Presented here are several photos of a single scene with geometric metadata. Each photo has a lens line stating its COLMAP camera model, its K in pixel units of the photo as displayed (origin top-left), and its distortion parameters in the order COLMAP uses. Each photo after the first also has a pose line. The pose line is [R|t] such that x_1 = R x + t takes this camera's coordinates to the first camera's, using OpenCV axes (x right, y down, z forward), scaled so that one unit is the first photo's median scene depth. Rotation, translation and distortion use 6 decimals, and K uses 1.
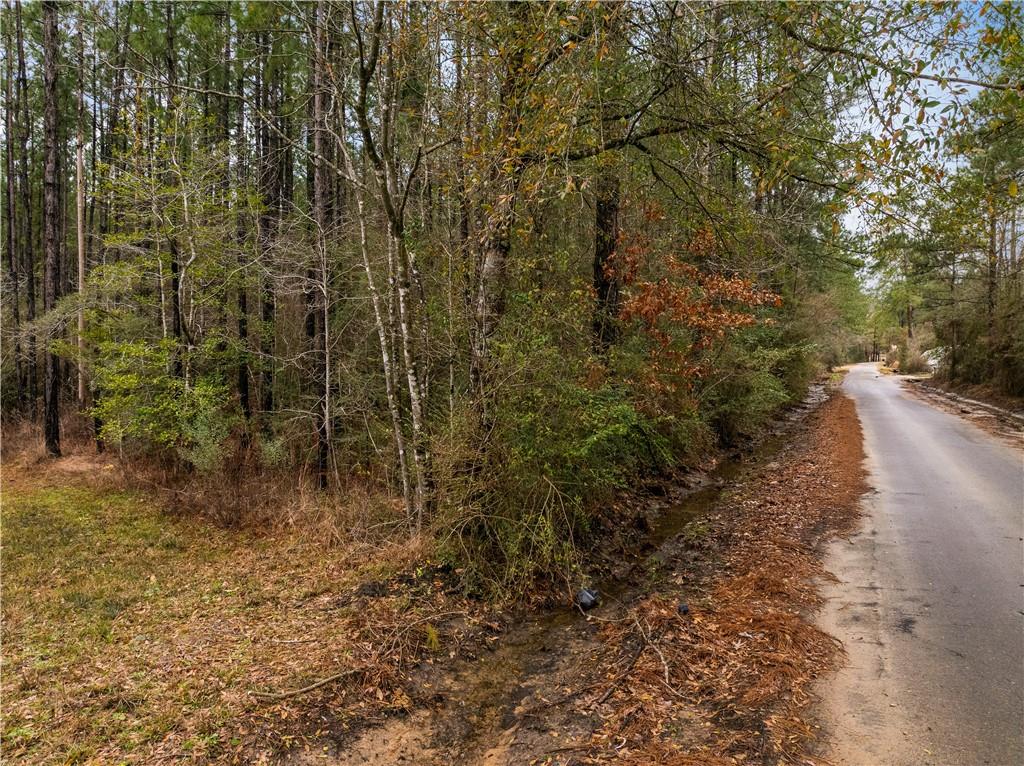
lens RADIAL K [[719.2, 0, 506.4], [0, 719.2, 380.5], [0, 0, 1]] dist [-0.044659, 0.010684]
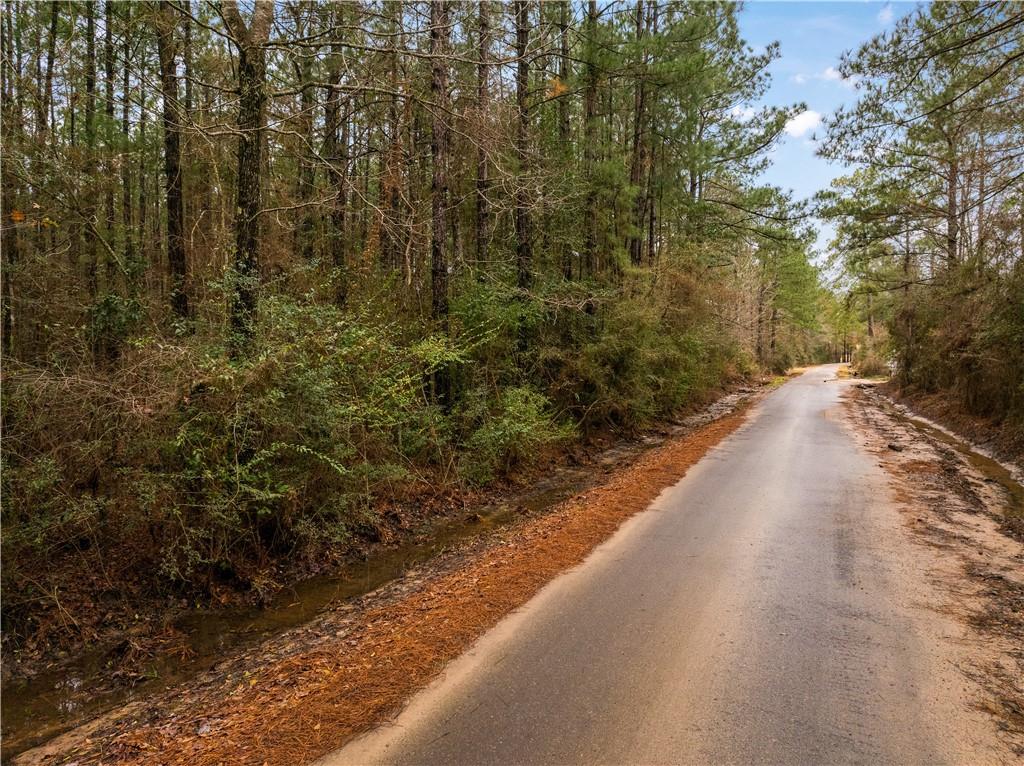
lens RADIAL K [[719.2, 0, 517.4], [0, 719.2, 383.8], [0, 0, 1]] dist [-0.044659, 0.010684]
pose [[0.999364, -0.001837, 0.035607, 0.184217], [0.001728, 0.999994, 0.003107, -0.008080], [-0.035613, -0.003043, 0.999361, 0.243877]]
